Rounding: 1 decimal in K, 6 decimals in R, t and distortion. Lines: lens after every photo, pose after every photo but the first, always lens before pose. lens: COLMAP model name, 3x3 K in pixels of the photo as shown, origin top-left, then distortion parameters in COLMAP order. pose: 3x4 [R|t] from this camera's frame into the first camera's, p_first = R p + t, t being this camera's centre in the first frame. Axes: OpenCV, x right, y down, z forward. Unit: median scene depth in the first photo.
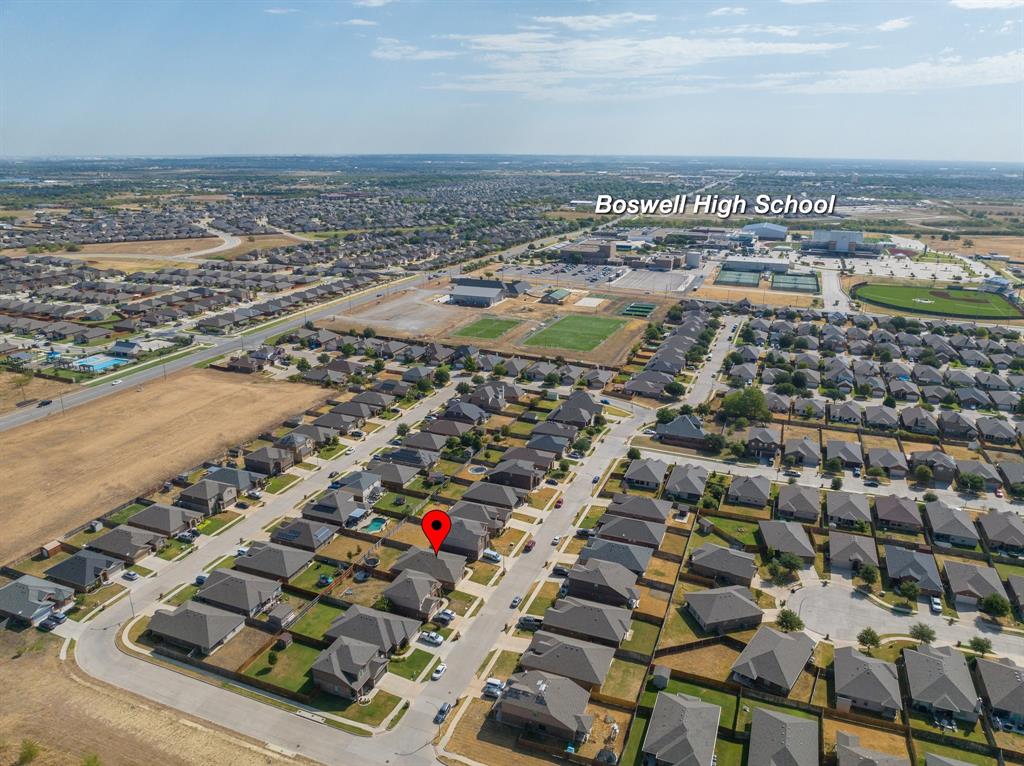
lens RADIAL K [[723.0, 0, 510.5], [0, 723.0, 381.2], [0, 0, 1]] dist [-0.052873, 0.031364]
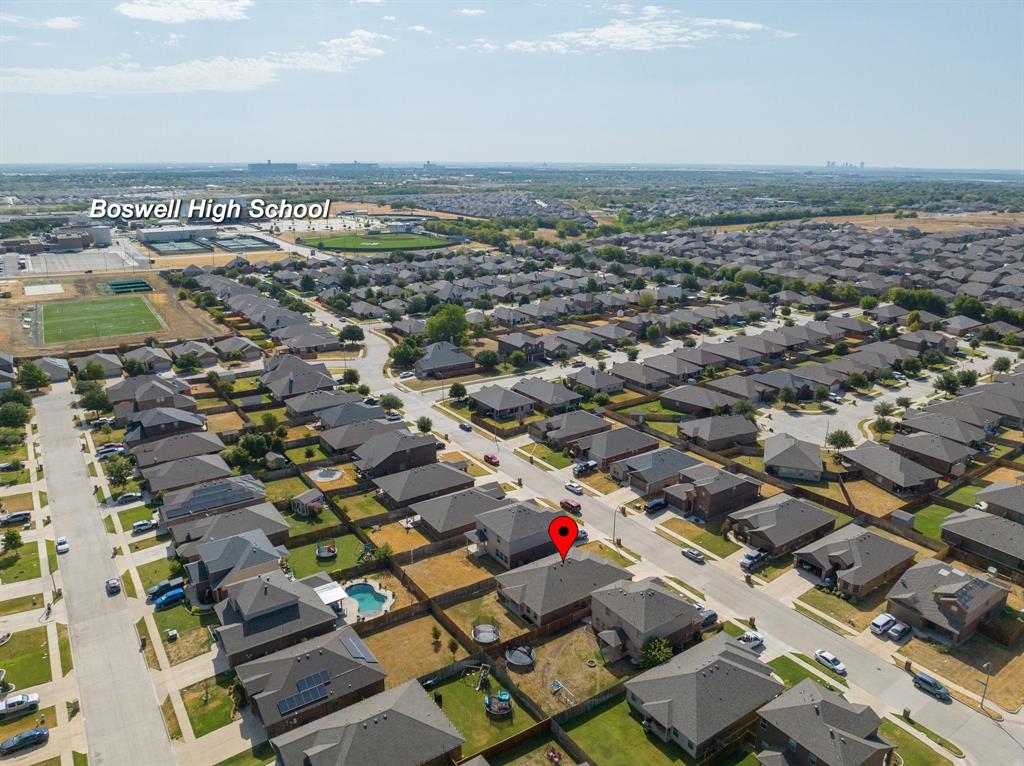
lens RADIAL K [[723.0, 0, 518.8], [0, 723.0, 386.1], [0, 0, 1]] dist [-0.052873, 0.031364]
pose [[0.549920, -0.249650, 0.797034, -0.525713], [0.249921, 0.959744, 0.128179, 0.017456], [-0.796949, 0.128708, 0.590176, 0.622770]]
